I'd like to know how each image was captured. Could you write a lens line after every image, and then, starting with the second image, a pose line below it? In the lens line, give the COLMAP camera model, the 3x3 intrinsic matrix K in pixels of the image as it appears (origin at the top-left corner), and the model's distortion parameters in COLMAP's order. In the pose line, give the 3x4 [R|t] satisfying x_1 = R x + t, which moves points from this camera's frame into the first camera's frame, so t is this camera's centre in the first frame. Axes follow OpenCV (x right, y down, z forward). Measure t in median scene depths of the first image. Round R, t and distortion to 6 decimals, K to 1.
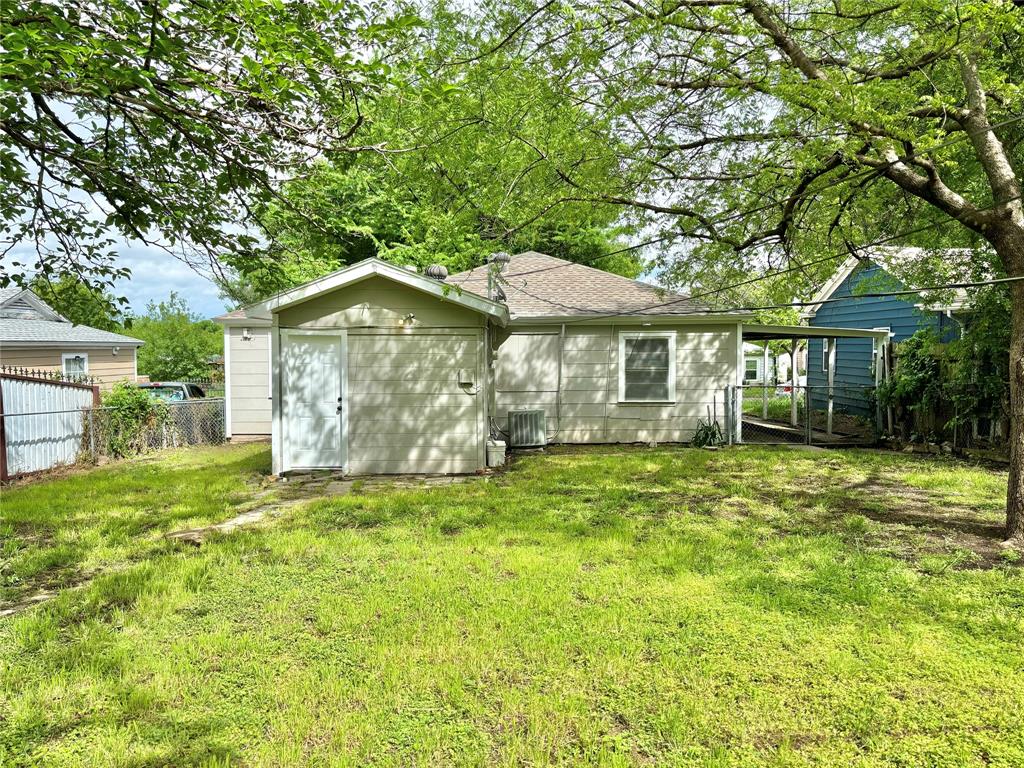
lens RADIAL K [[771.5, 0, 513.6], [0, 771.5, 383.2], [0, 0, 1]] dist [0.011623, 0.002534]
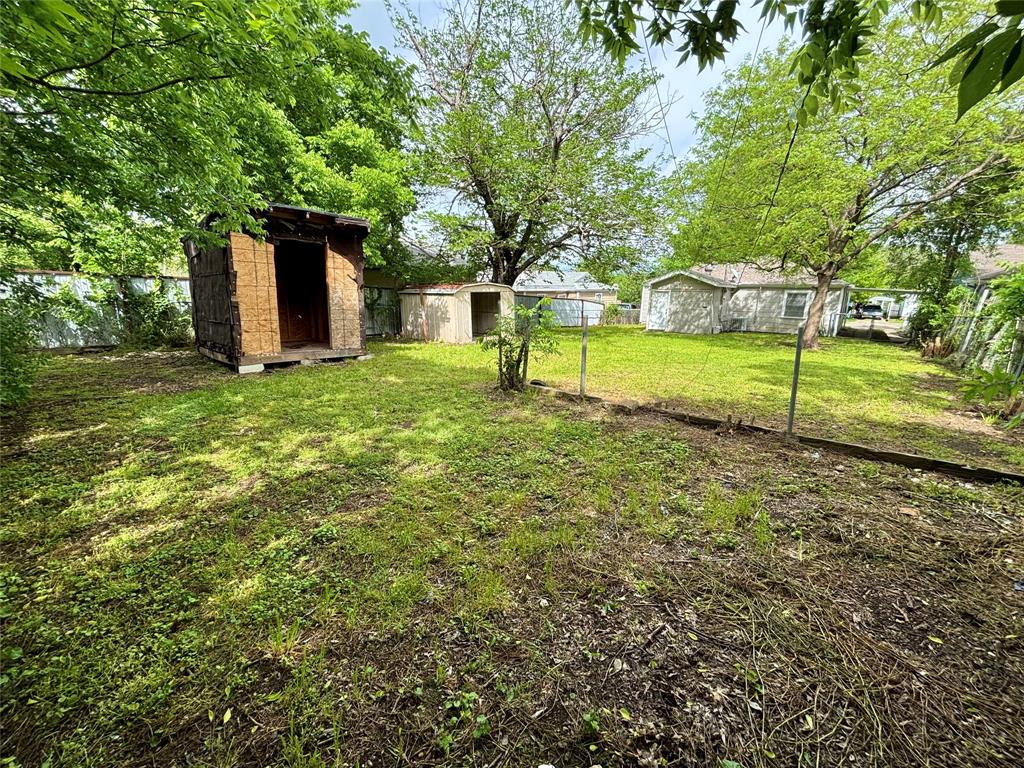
lens RADIAL K [[414.1, 0, 509.6], [0, 414.1, 387.2], [0, 0, 1]] dist [-0.000142, 0.000408]
pose [[0.758650, 0.165090, -0.630234, 0.371389], [-0.039703, 0.977279, 0.208205, 0.000070], [0.650287, -0.132933, 0.747968, -0.717022]]
